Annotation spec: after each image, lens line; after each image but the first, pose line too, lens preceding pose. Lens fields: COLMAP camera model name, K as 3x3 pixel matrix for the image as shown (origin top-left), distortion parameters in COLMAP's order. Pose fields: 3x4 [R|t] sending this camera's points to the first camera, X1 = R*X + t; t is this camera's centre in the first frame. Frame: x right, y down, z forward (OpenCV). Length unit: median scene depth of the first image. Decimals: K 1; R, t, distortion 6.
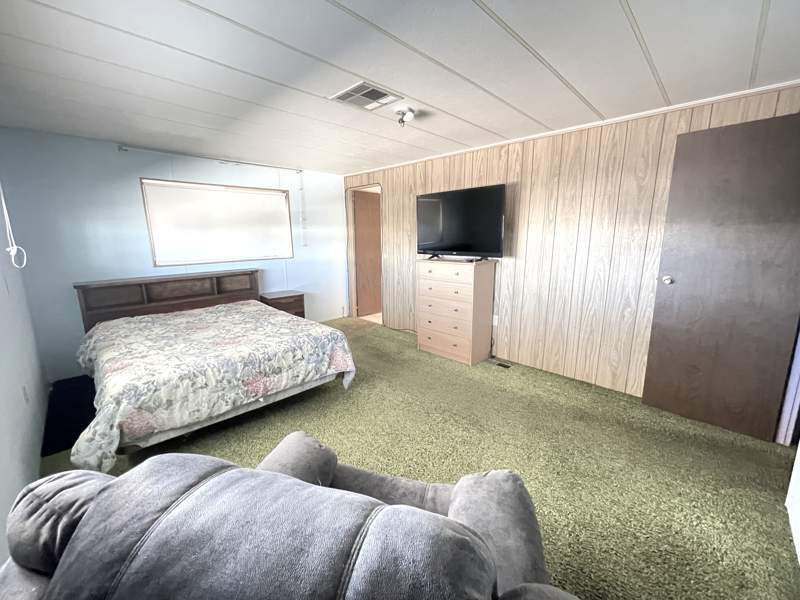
lens RADIAL K [[325.5, 0, 399.4], [0, 325.5, 297.8], [0, 0, 1]] dist [-0.001394, -0.000070]
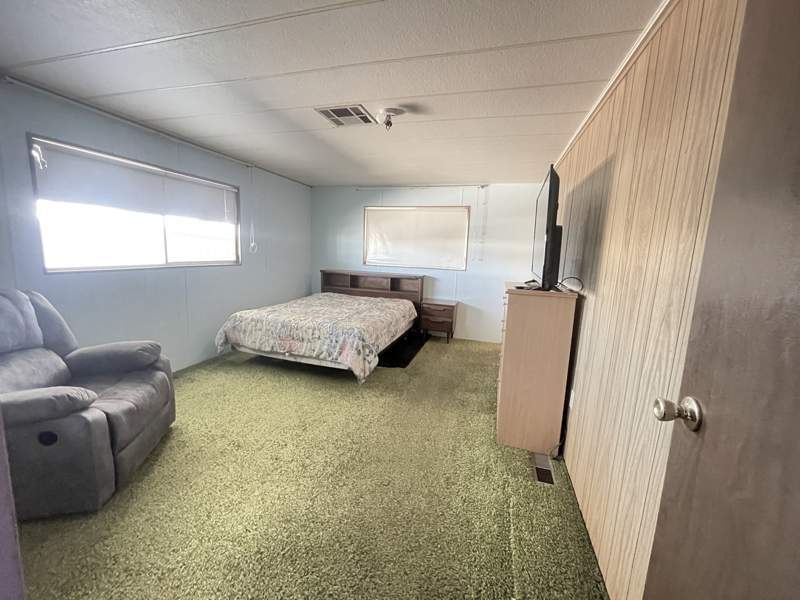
lens RADIAL K [[325.5, 0, 399.4], [0, 325.5, 297.8], [0, 0, 1]] dist [-0.001394, -0.000070]
pose [[0.468573, 0.159061, -0.868987, 0.834834], [-0.215663, 0.974492, 0.062084, -0.100956], [0.856696, 0.158318, 0.490925, 0.573092]]
